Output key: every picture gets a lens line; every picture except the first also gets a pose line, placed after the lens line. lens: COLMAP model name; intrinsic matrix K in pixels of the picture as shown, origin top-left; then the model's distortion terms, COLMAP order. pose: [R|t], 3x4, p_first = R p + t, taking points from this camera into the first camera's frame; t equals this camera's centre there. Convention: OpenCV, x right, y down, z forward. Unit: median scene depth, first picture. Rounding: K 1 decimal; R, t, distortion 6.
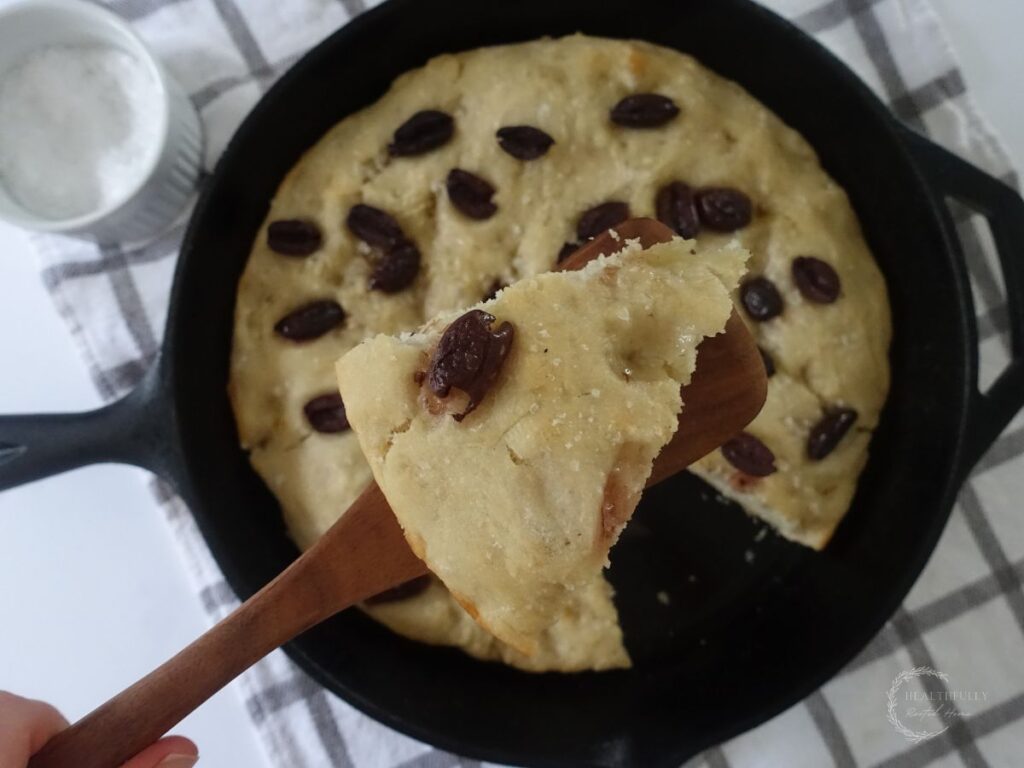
lens RADIAL K [[830.7, 0, 510.8], [0, 830.7, 367.5], [0, 0, 1]] dist [-0.003395, -0.001830]
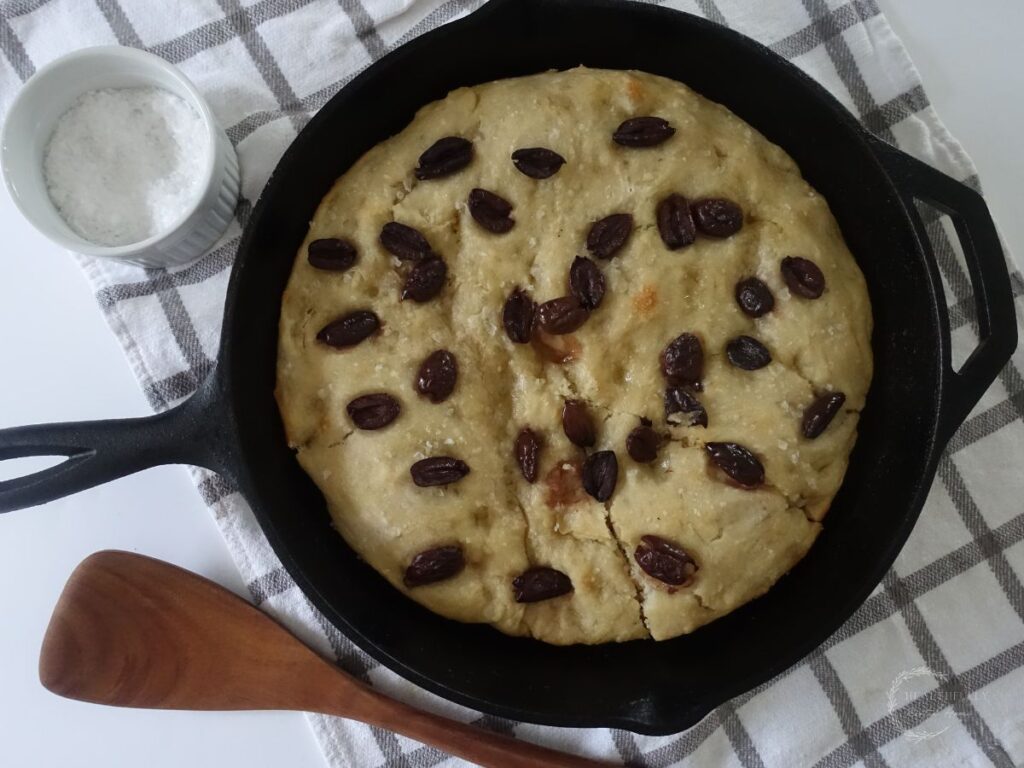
lens RADIAL K [[835.5, 0, 507.8], [0, 835.5, 362.2], [0, 0, 1]] dist [0.004196, -0.002371]
pose [[0.999342, -0.033056, 0.014923, -0.048405], [0.033536, 0.998886, -0.033184, 0.031245], [-0.013809, 0.033663, 0.999338, -0.111435]]
